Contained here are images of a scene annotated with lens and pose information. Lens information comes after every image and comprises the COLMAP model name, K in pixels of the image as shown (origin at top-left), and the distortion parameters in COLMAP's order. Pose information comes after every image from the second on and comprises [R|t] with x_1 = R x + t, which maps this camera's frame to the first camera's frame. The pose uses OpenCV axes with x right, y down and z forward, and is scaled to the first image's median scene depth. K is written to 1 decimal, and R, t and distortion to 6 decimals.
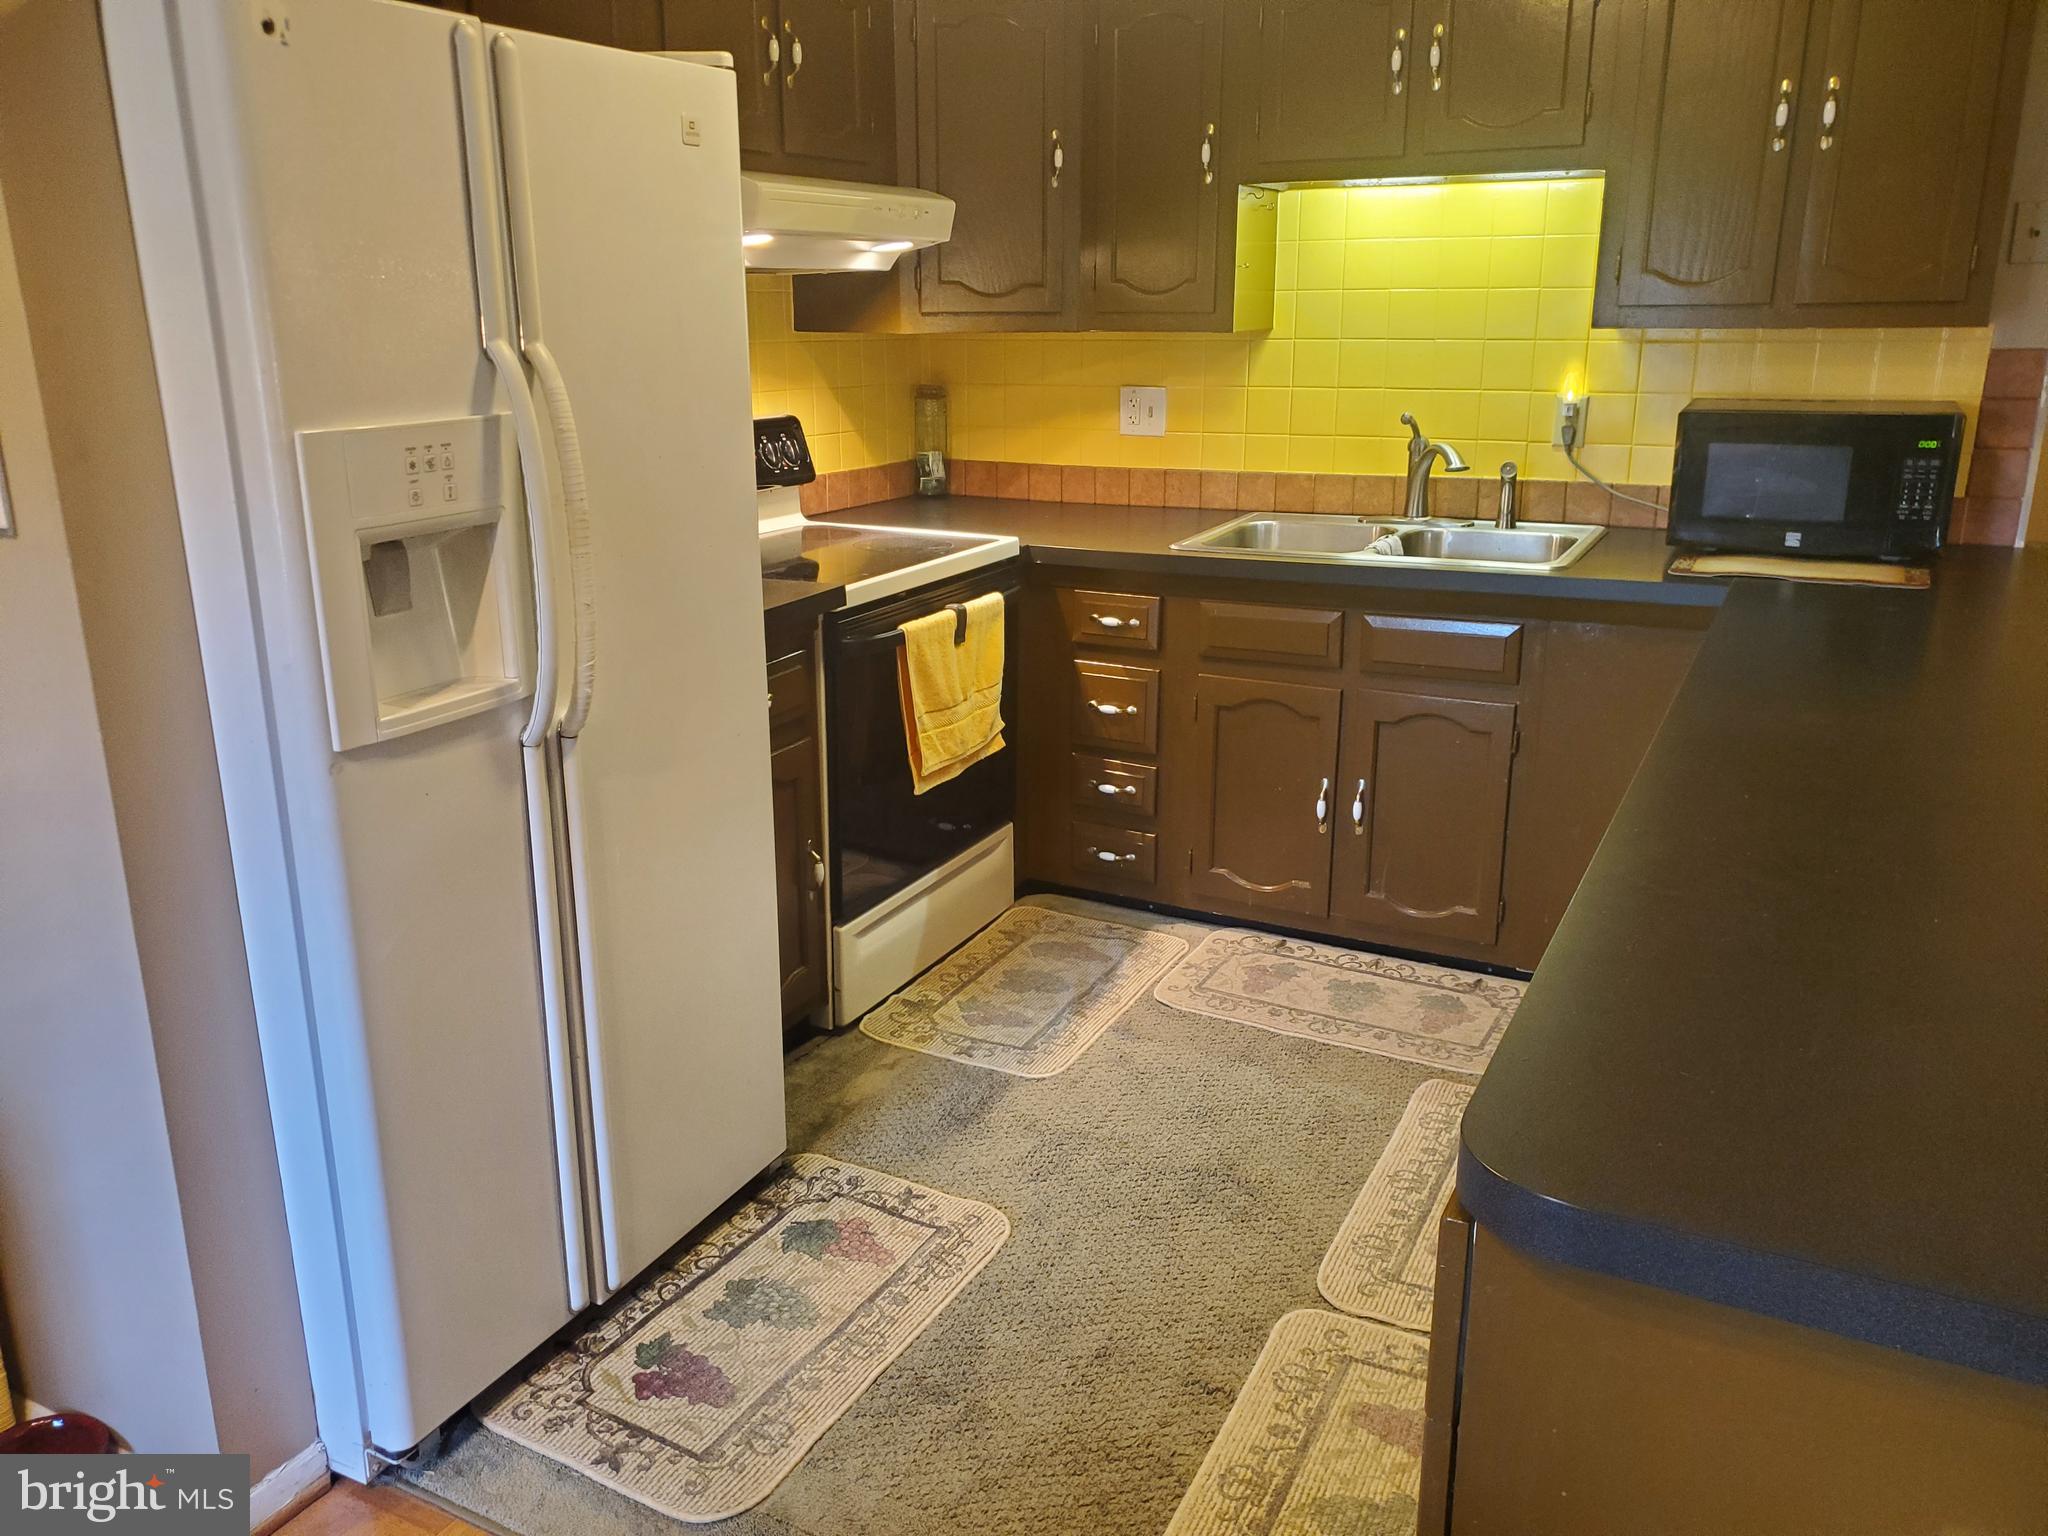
lens RADIAL K [[1604.8, 0, 1024.0], [0, 1604.8, 768.0], [0, 0, 1]] dist [0.254888, -0.494661]
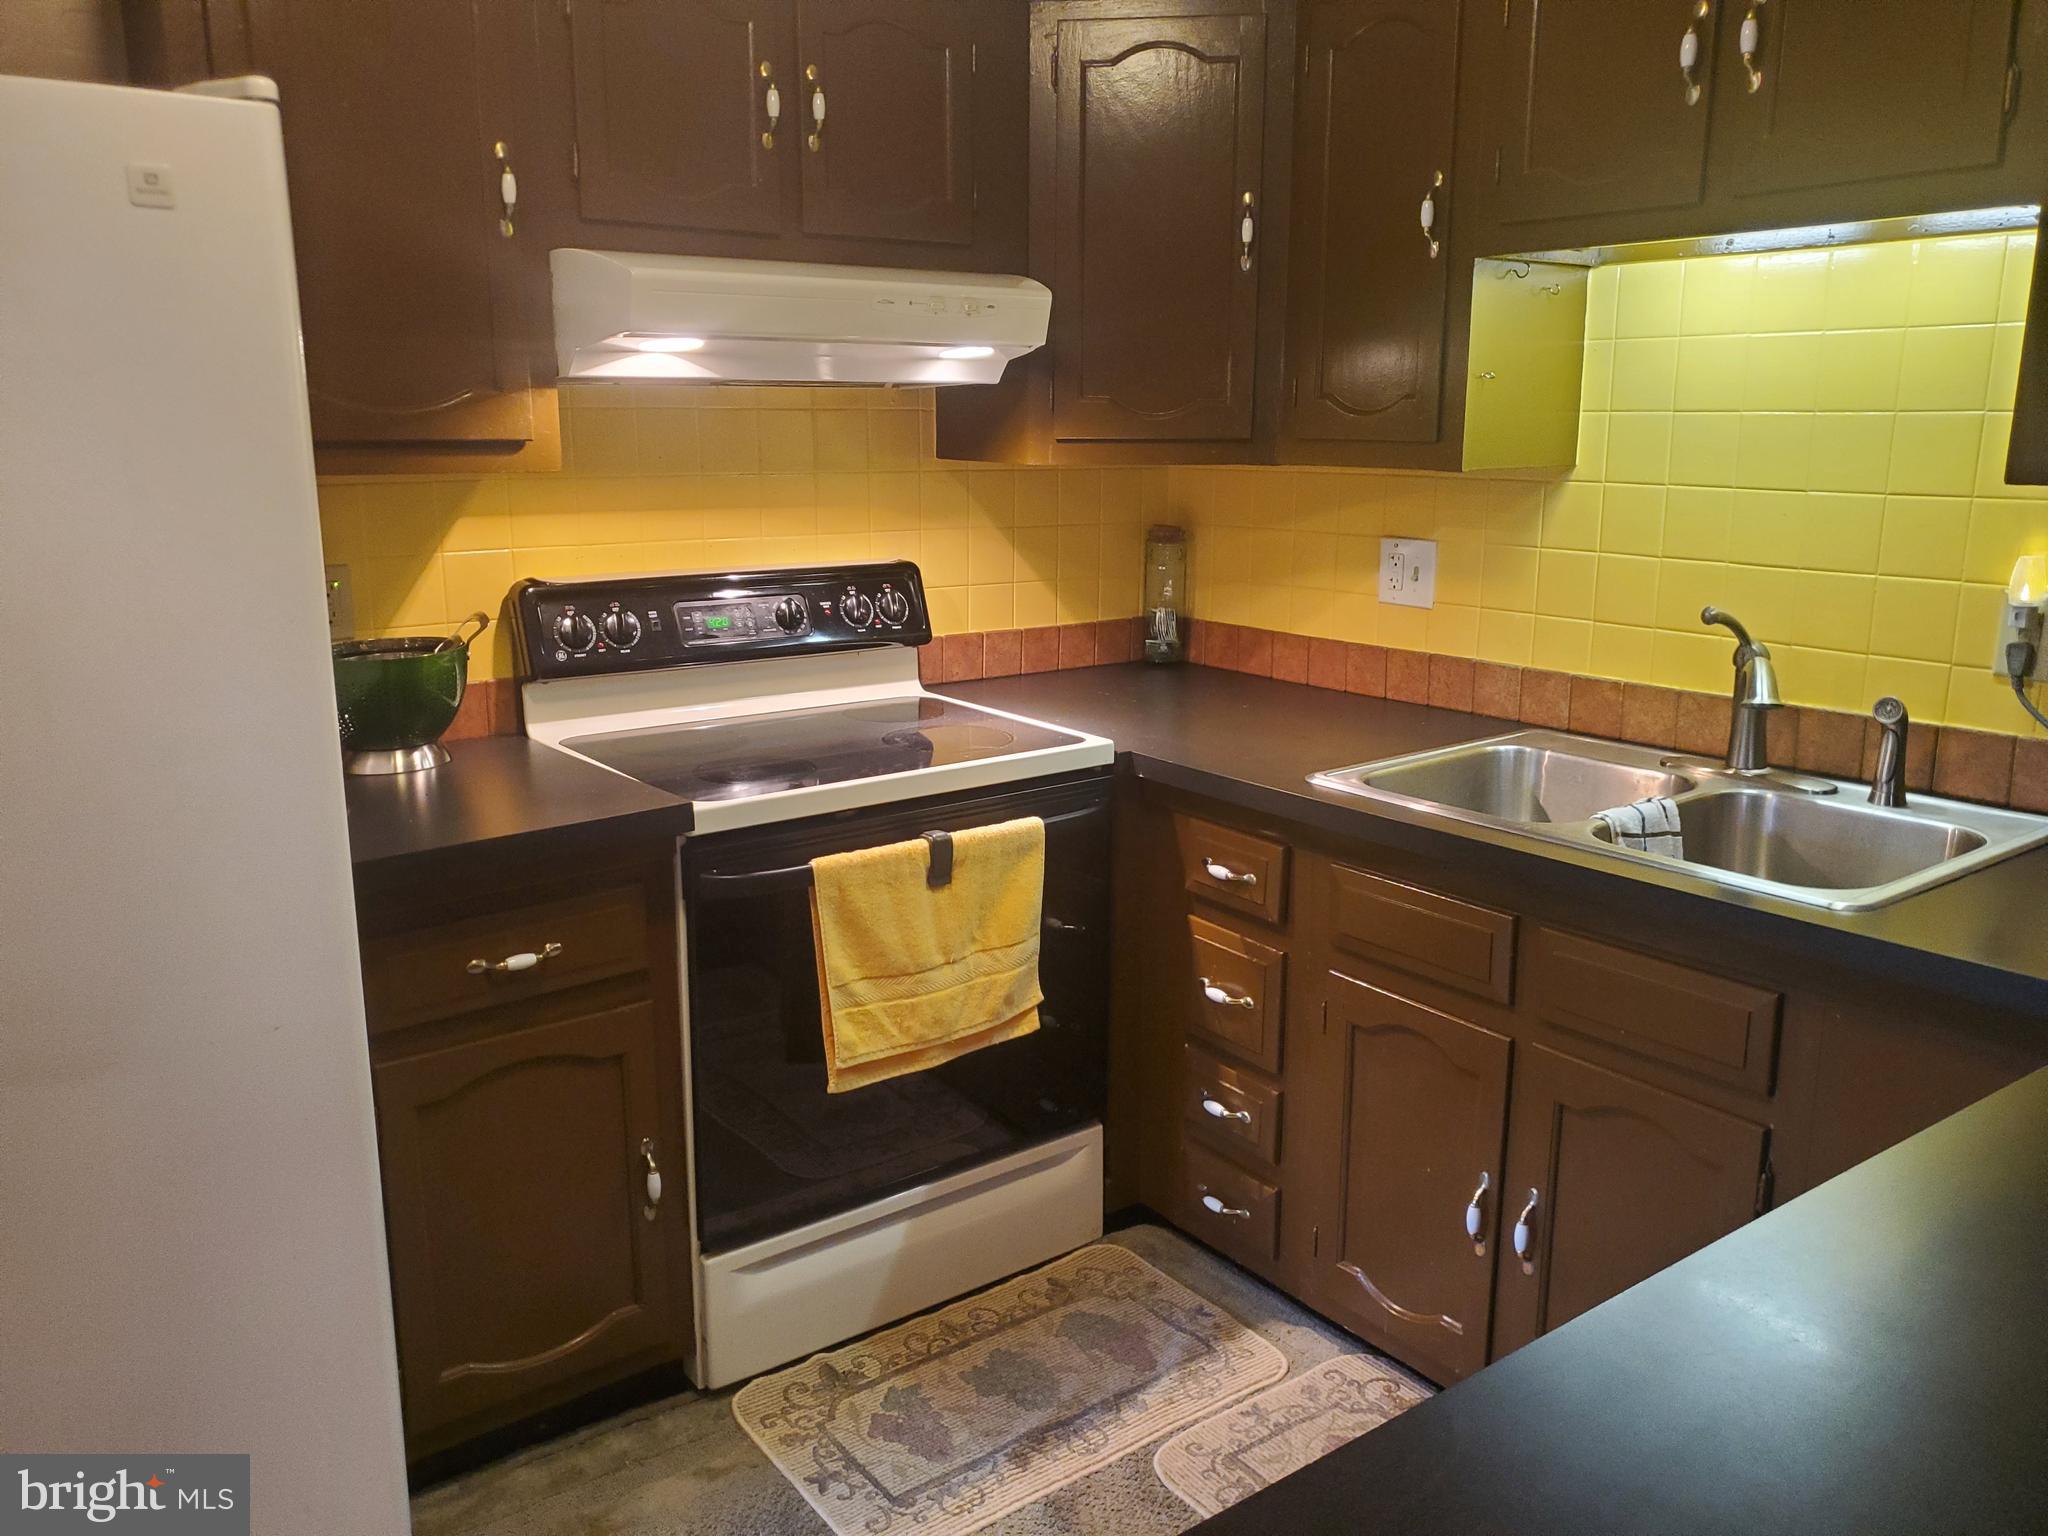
lens RADIAL K [[1566.9, 0, 1151.1], [0, 1566.9, 777.0], [0, 0, 1]] dist [0.099519, -0.153371]
pose [[0.894344, 0.105855, -0.434677, 0.316008], [-0.129250, 0.991309, -0.024521, -0.111311], [0.428303, 0.078112, 0.900253, 0.379194]]
